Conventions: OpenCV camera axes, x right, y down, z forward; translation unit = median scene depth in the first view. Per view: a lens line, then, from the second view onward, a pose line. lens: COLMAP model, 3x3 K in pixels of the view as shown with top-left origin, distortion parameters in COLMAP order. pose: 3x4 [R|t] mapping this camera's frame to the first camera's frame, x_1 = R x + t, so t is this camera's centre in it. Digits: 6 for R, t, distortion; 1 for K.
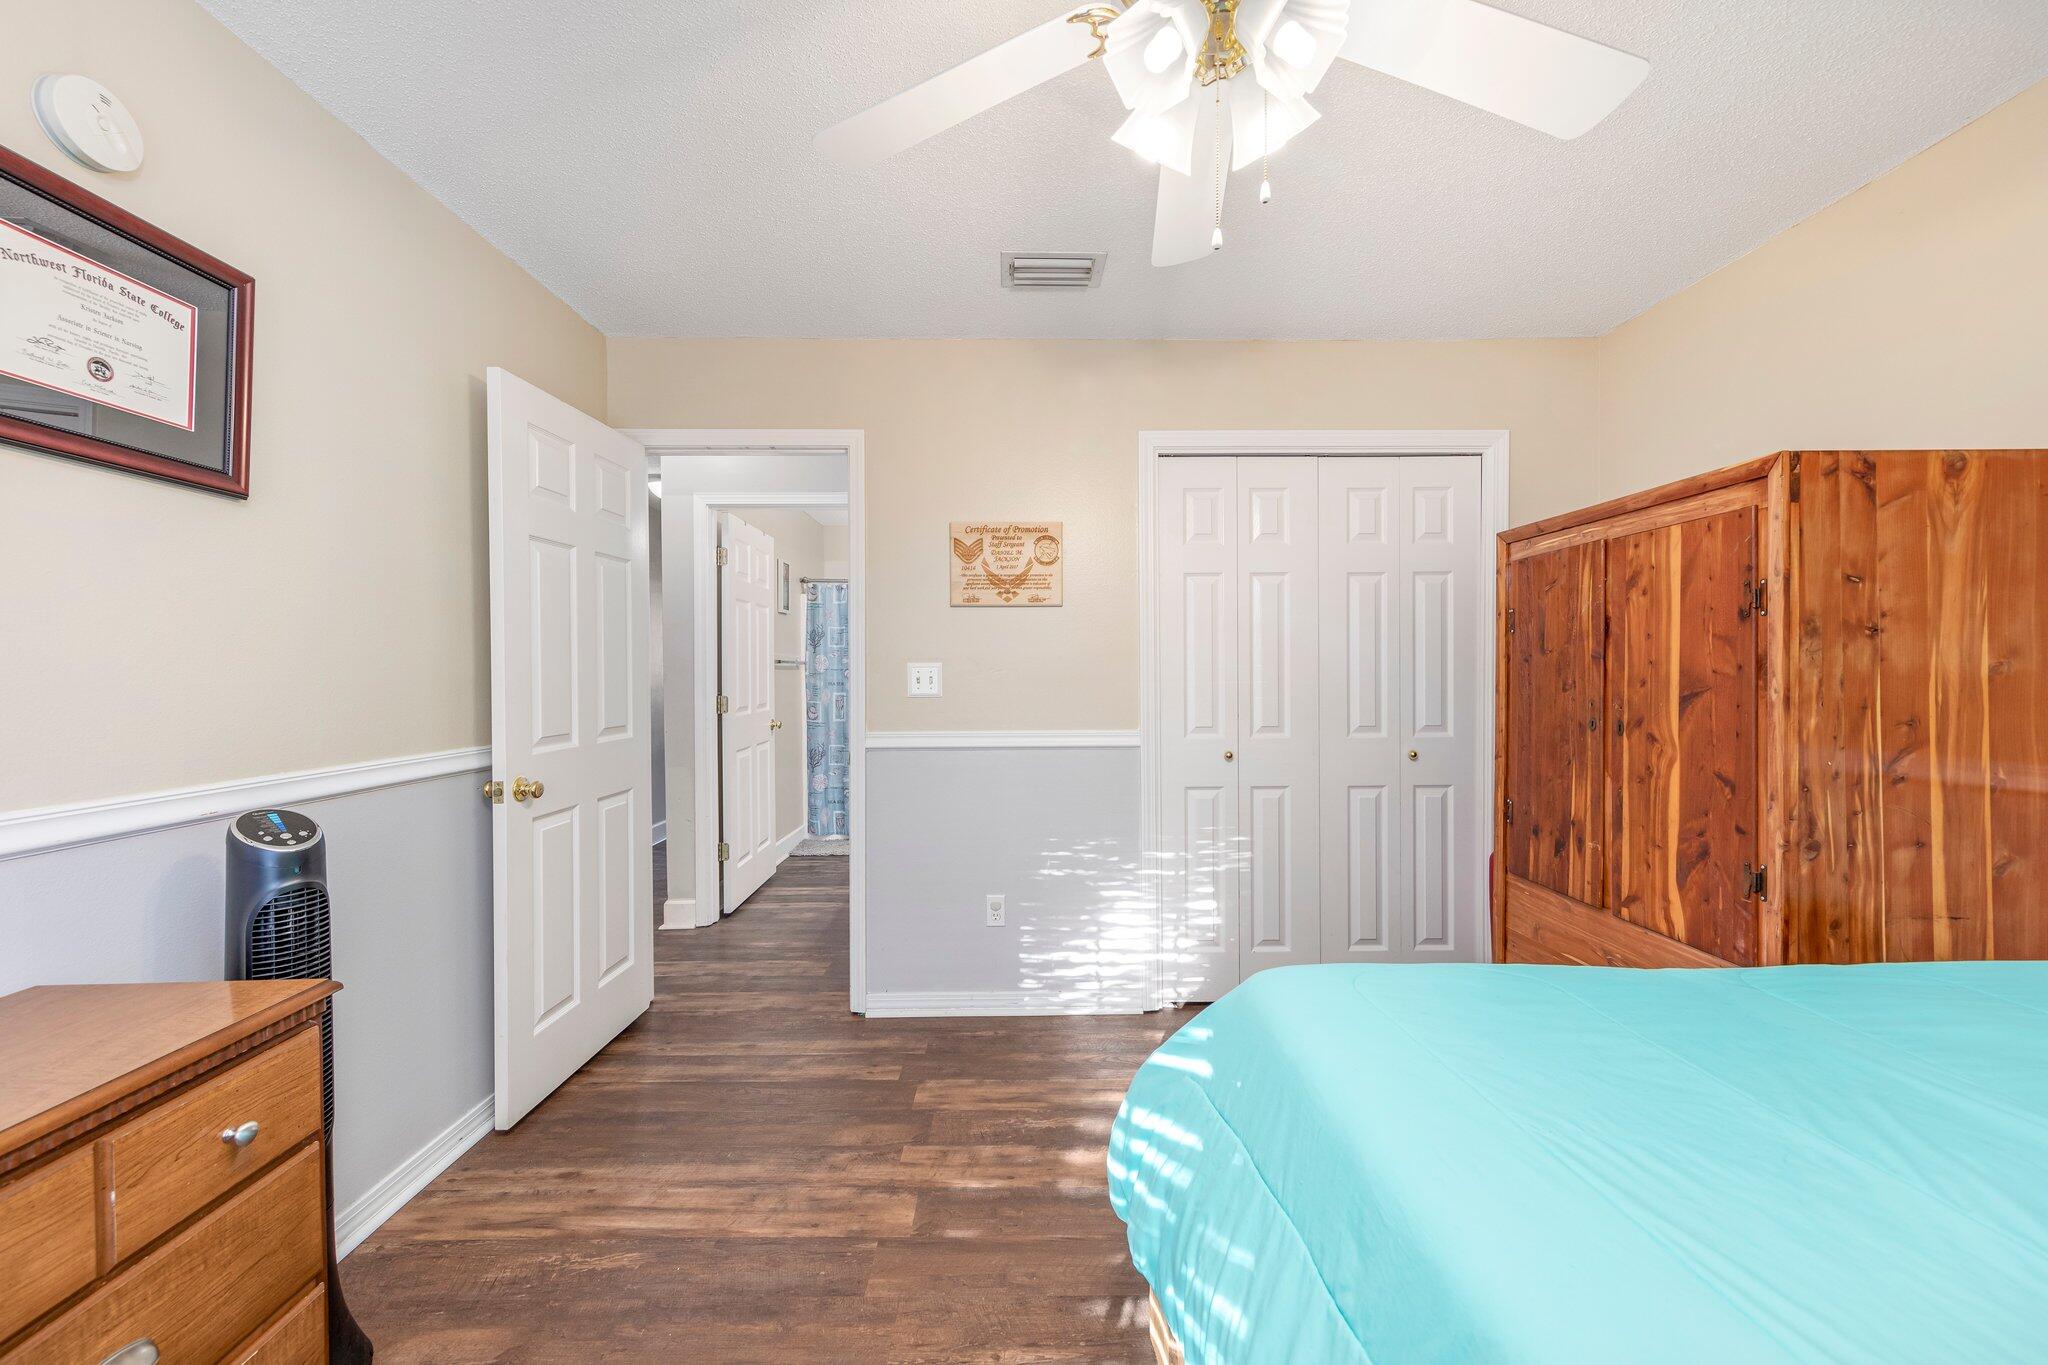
lens RADIAL K [[776.4, 0, 1022.0], [0, 776.4, 673.6], [0, 0, 1]] dist [0.009202, -0.000789]
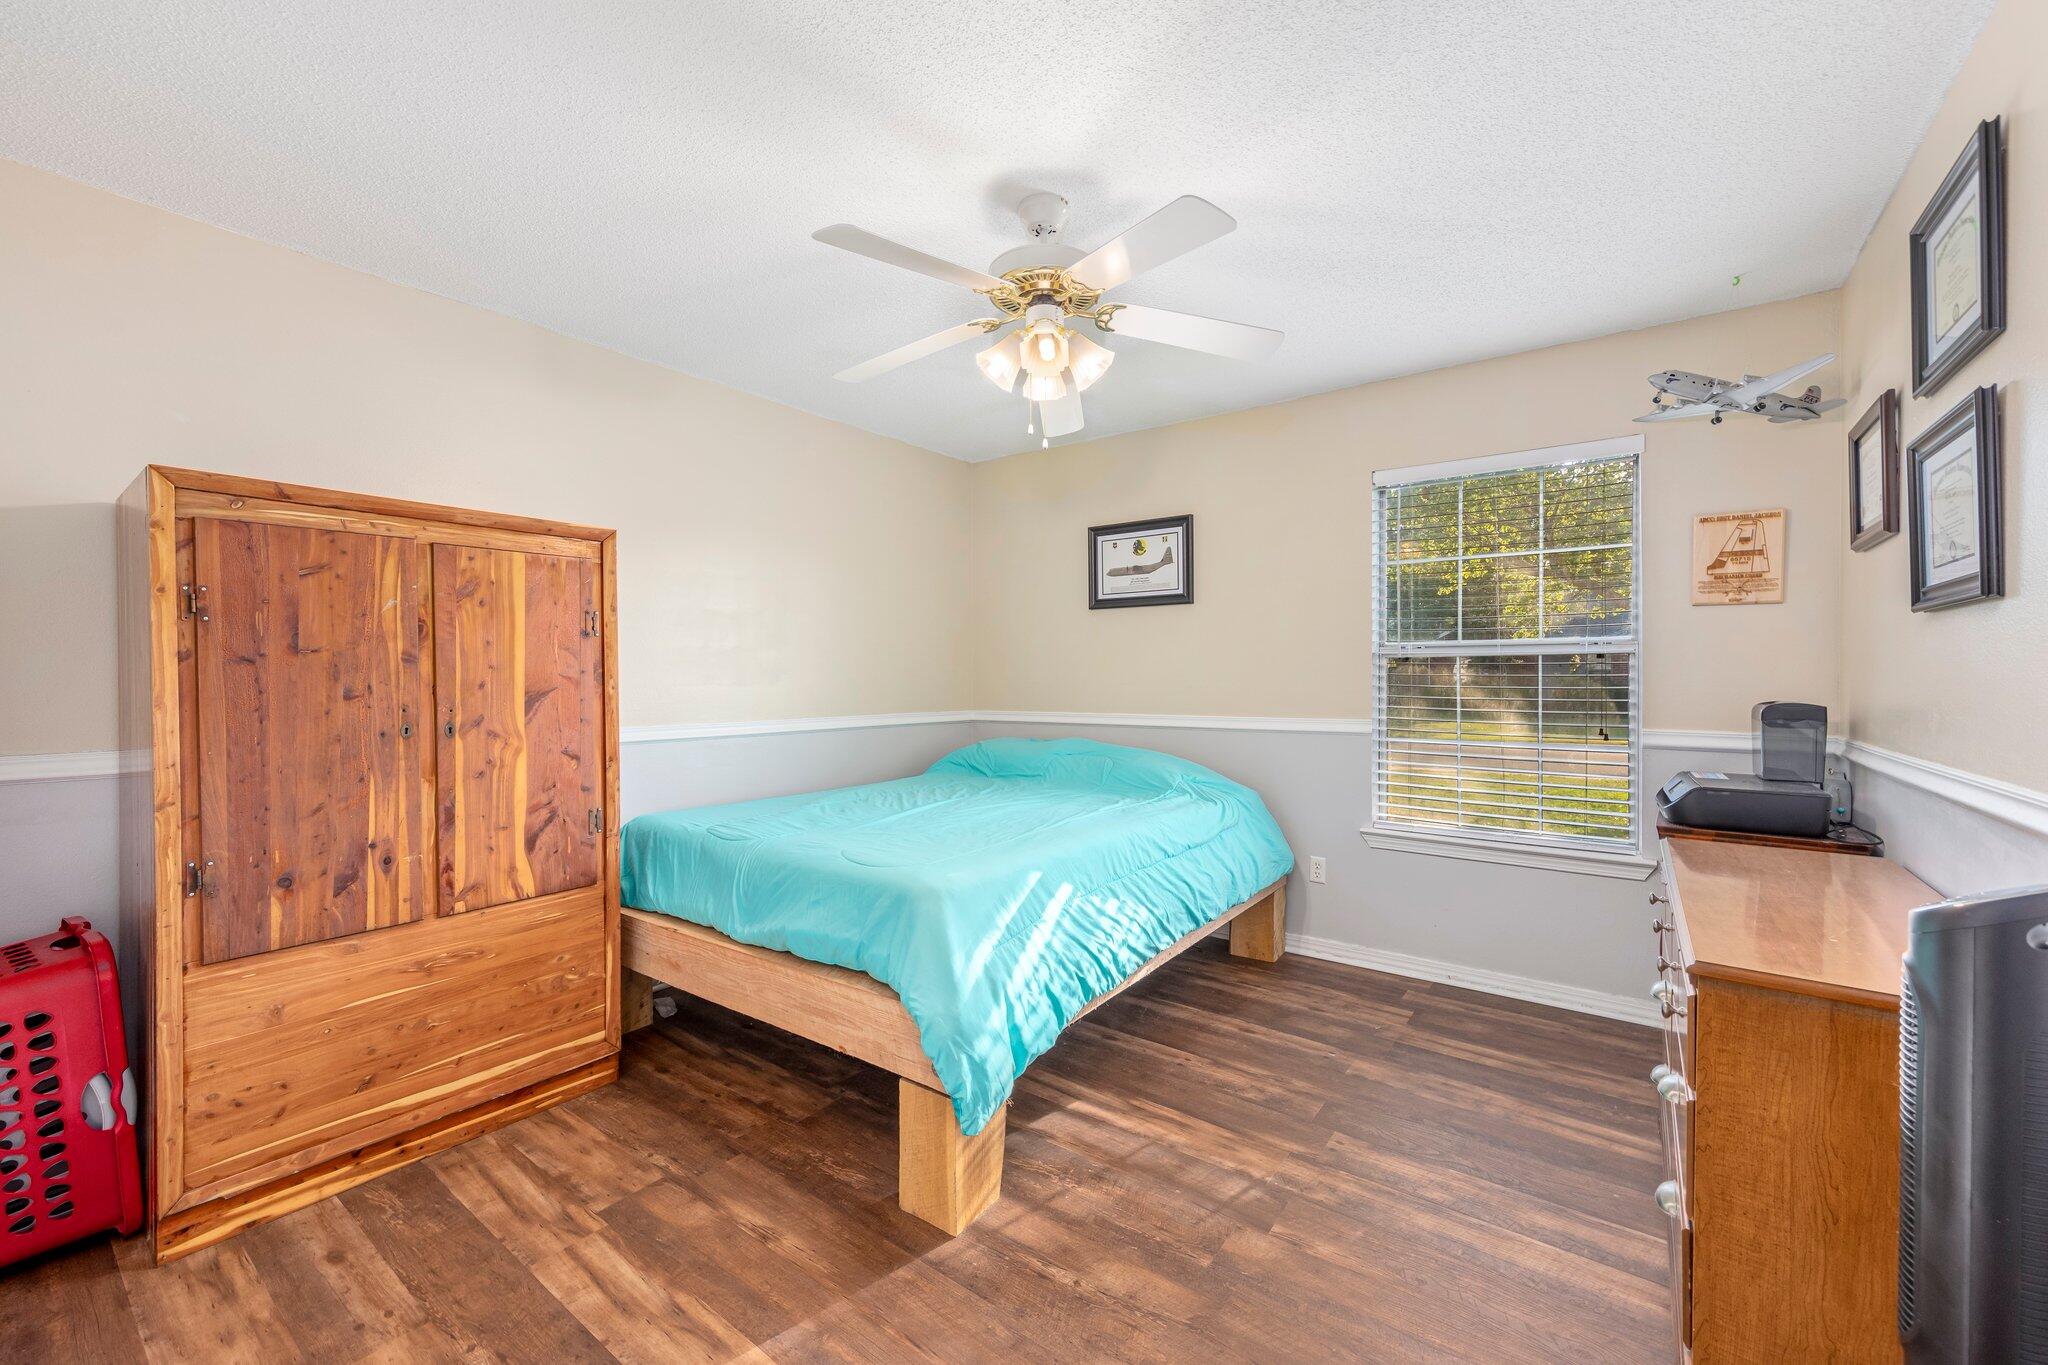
lens RADIAL K [[776.4, 0, 1027.4], [0, 776.4, 678.3], [0, 0, 1]] dist [0.009202, -0.000789]
pose [[-0.782852, 0.001893, 0.622206, -0.442934], [0.007105, 0.999957, 0.005898, 0.000348], [-0.622168, 0.009038, -0.782832, 1.257727]]
